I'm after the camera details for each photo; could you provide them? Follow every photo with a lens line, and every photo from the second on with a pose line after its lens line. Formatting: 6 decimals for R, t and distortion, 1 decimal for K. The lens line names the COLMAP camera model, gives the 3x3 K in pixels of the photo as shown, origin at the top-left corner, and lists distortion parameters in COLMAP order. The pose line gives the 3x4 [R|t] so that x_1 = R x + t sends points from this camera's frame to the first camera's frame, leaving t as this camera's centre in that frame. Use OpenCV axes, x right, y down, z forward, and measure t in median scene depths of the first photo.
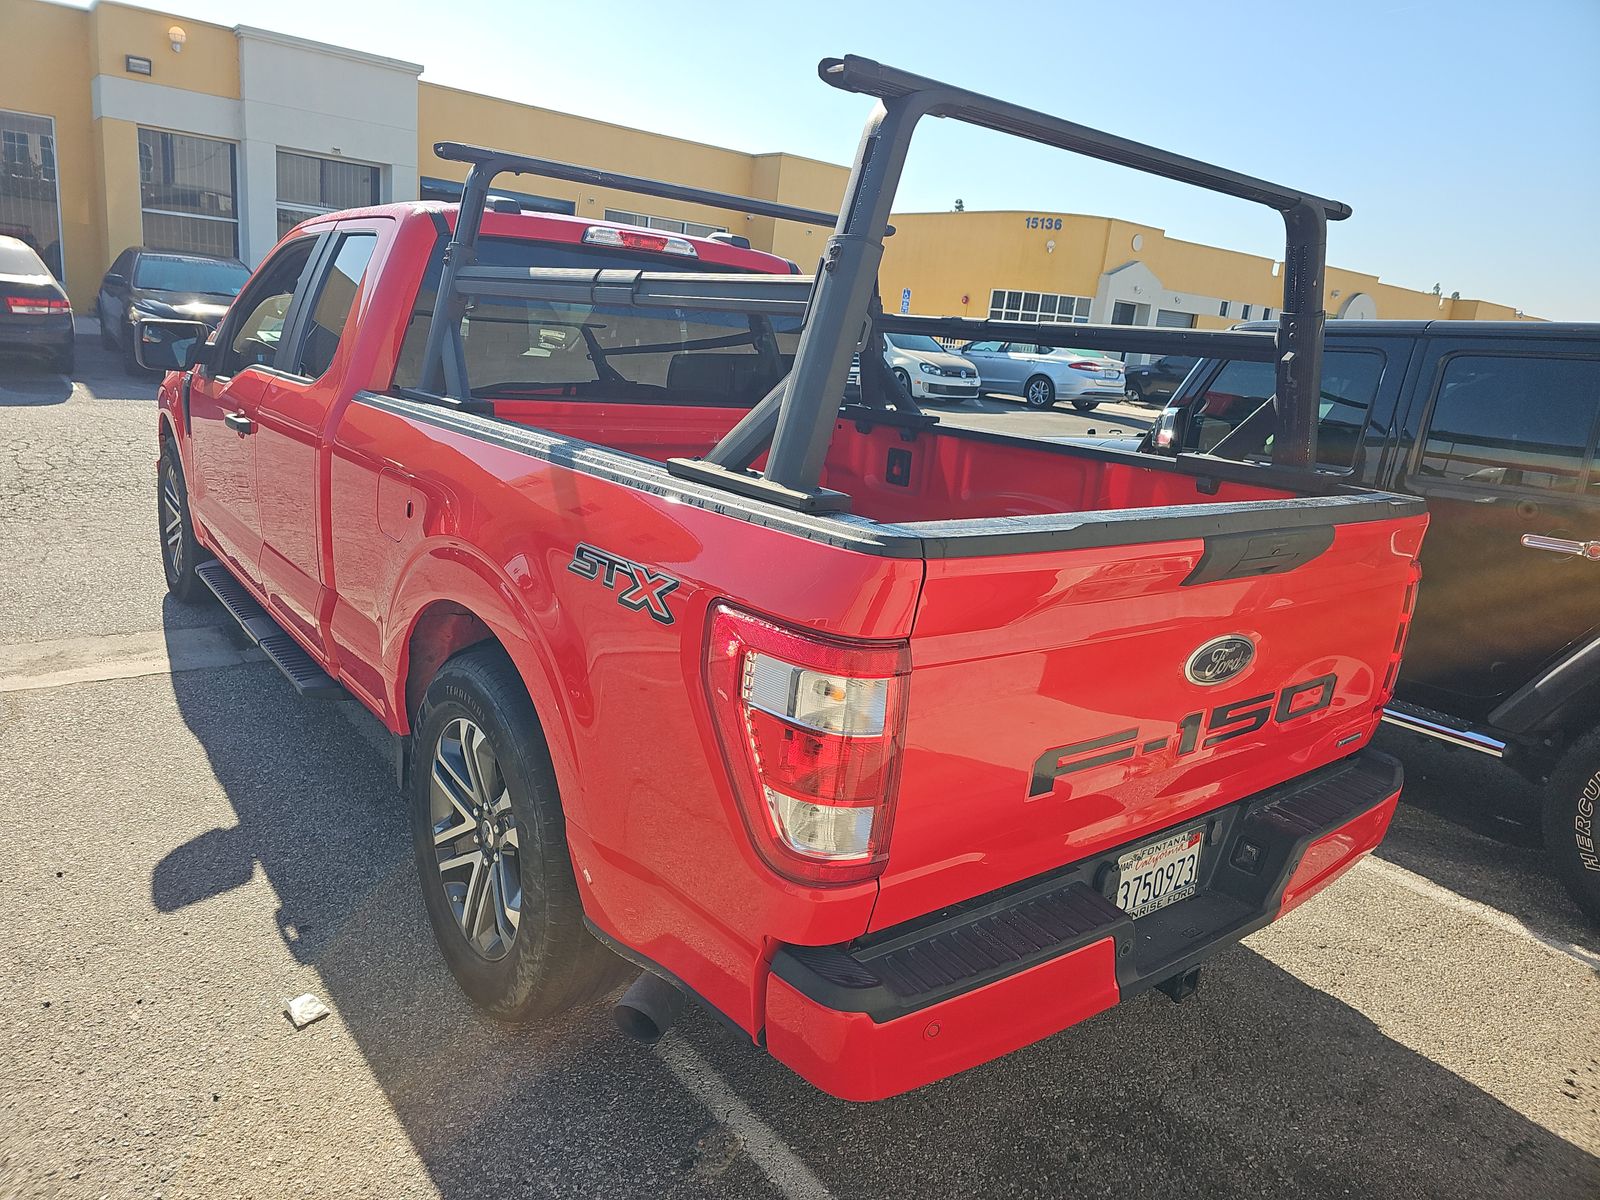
lens RADIAL K [[1064.8, 0, 797.6], [0, 1064.8, 592.1], [0, 0, 1]] dist [0.008430, 0.002337]
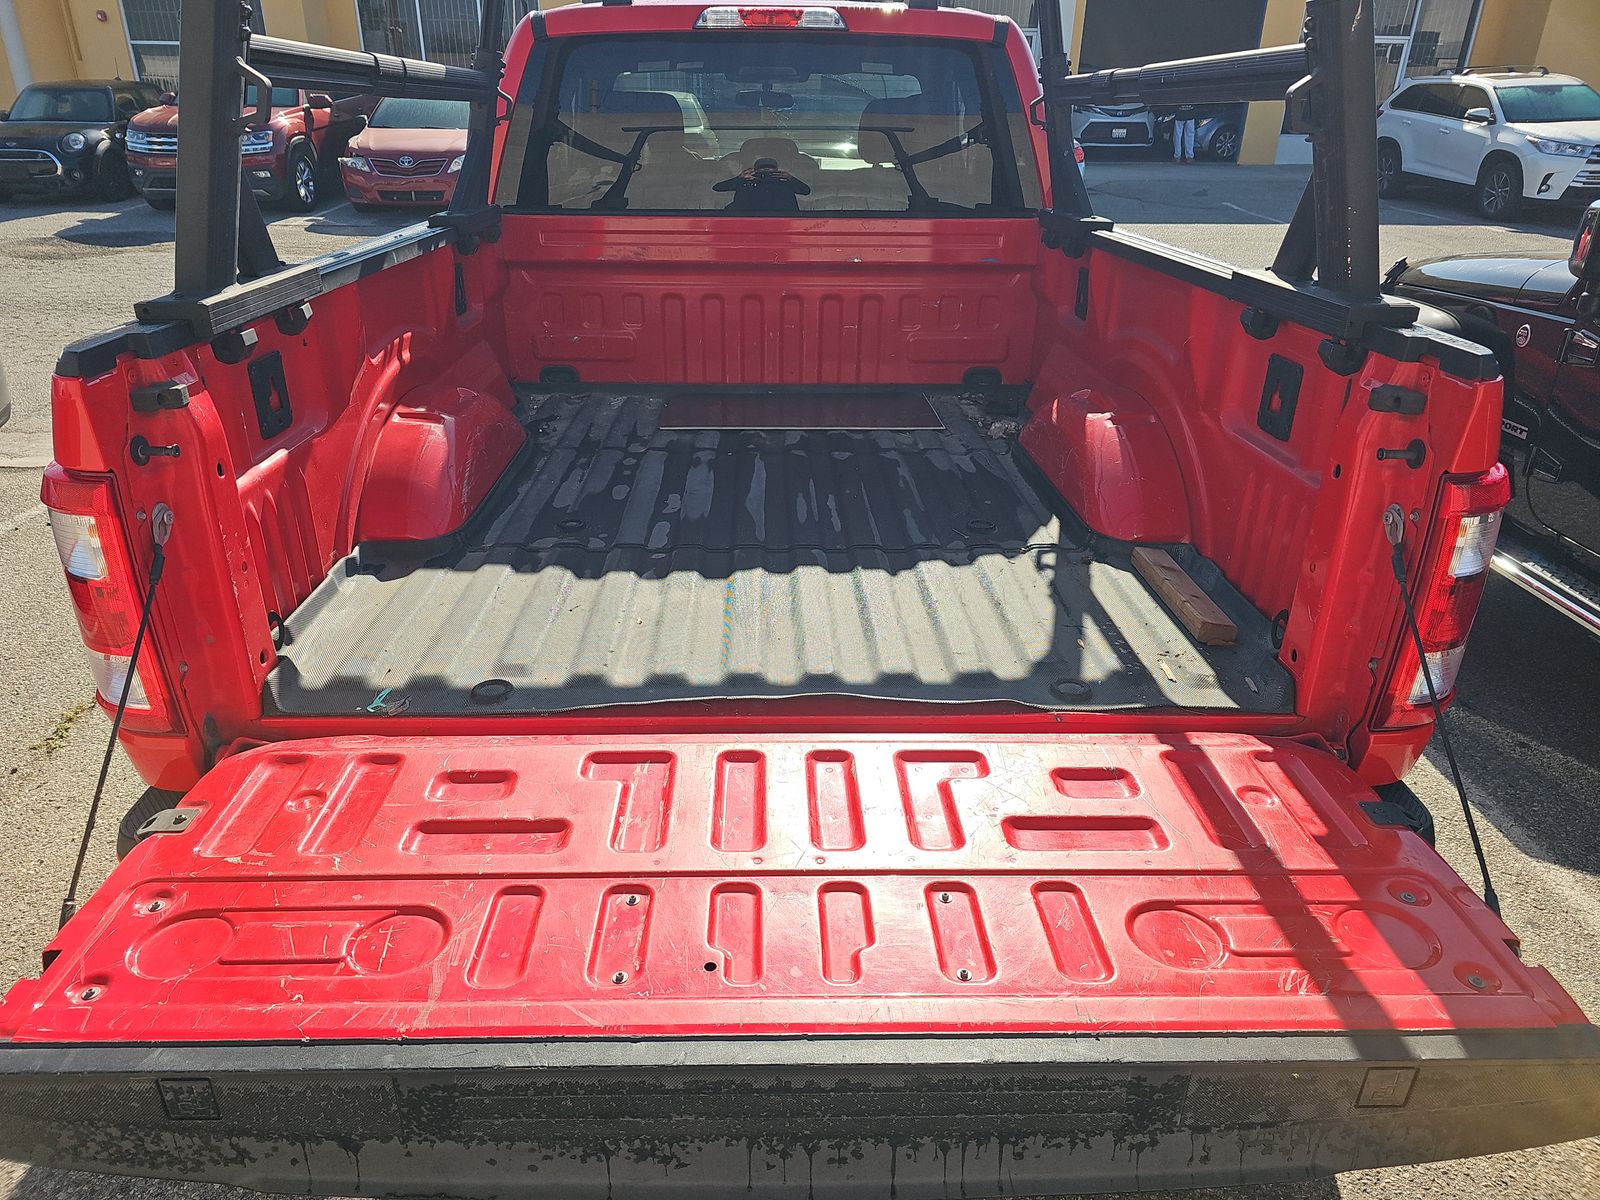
lens RADIAL K [[1061.4, 0, 786.3], [0, 1061.4, 607.5], [0, 0, 1]] dist [0.037576, -0.032771]
pose [[0.797184, 0.178101, -0.576869, 0.465153], [-0.082958, 0.978748, 0.187535, -0.025713], [0.598009, -0.101644, 0.795018, 0.277207]]
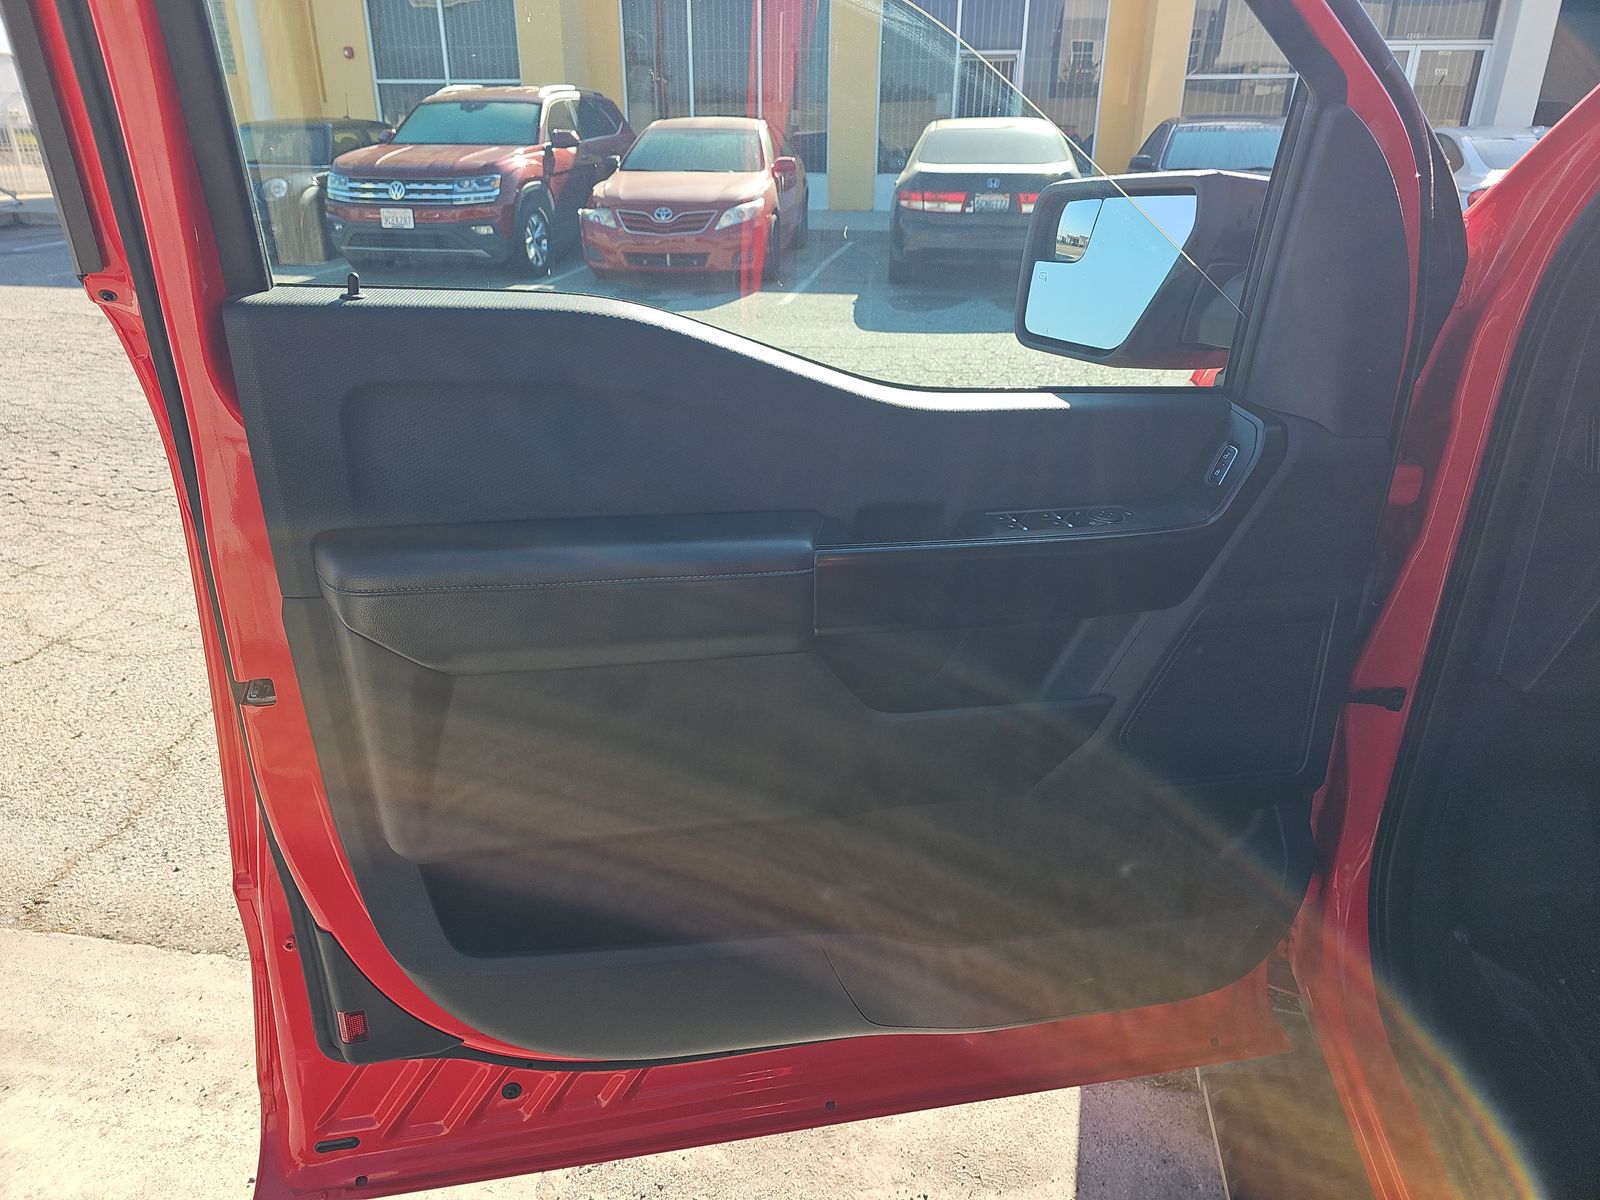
lens RADIAL K [[1068.8, 0, 810.0], [0, 1068.8, 613.0], [0, 0, 1]] dist [0.045919, -0.055294]
pose [[0.672037, 0.205099, -0.711548, -0.614556], [-0.124012, 0.978480, 0.164915, -0.242536], [0.730060, -0.022588, 0.683010, 0.988803]]
